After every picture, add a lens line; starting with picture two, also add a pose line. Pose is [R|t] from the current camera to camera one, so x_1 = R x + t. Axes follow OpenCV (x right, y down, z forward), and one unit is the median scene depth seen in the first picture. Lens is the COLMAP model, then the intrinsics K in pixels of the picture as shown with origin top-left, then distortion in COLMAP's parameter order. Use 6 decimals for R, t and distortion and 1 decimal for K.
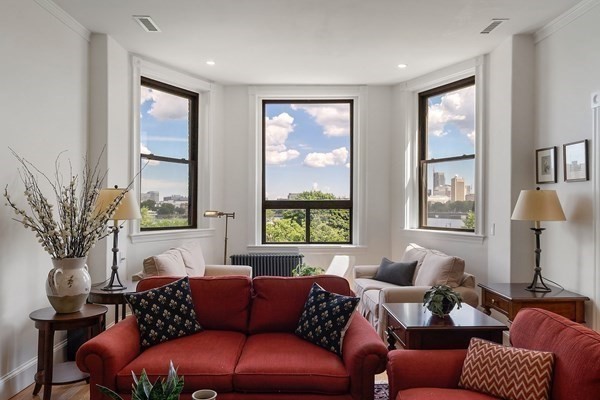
lens RADIAL K [[436.9, 0, 307.6], [0, 436.9, 202.6], [0, 0, 1]] dist [0.001710, 0.002855]
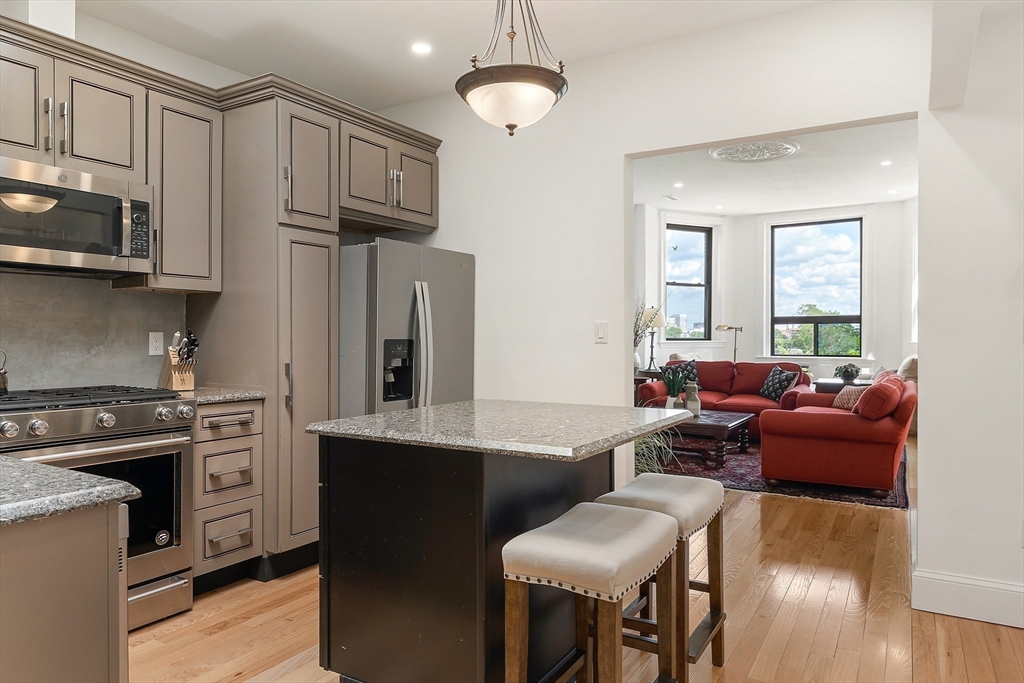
lens RADIAL K [[666.7, 0, 512.0], [0, 666.7, 341.5], [0, 0, 1]] dist [0.005454, 0.003077]
pose [[0.834185, 0.003453, -0.551473, 0.302694], [0.005088, 0.999890, 0.013958, 0.033655], [0.551461, -0.014450, 0.834076, -0.833864]]
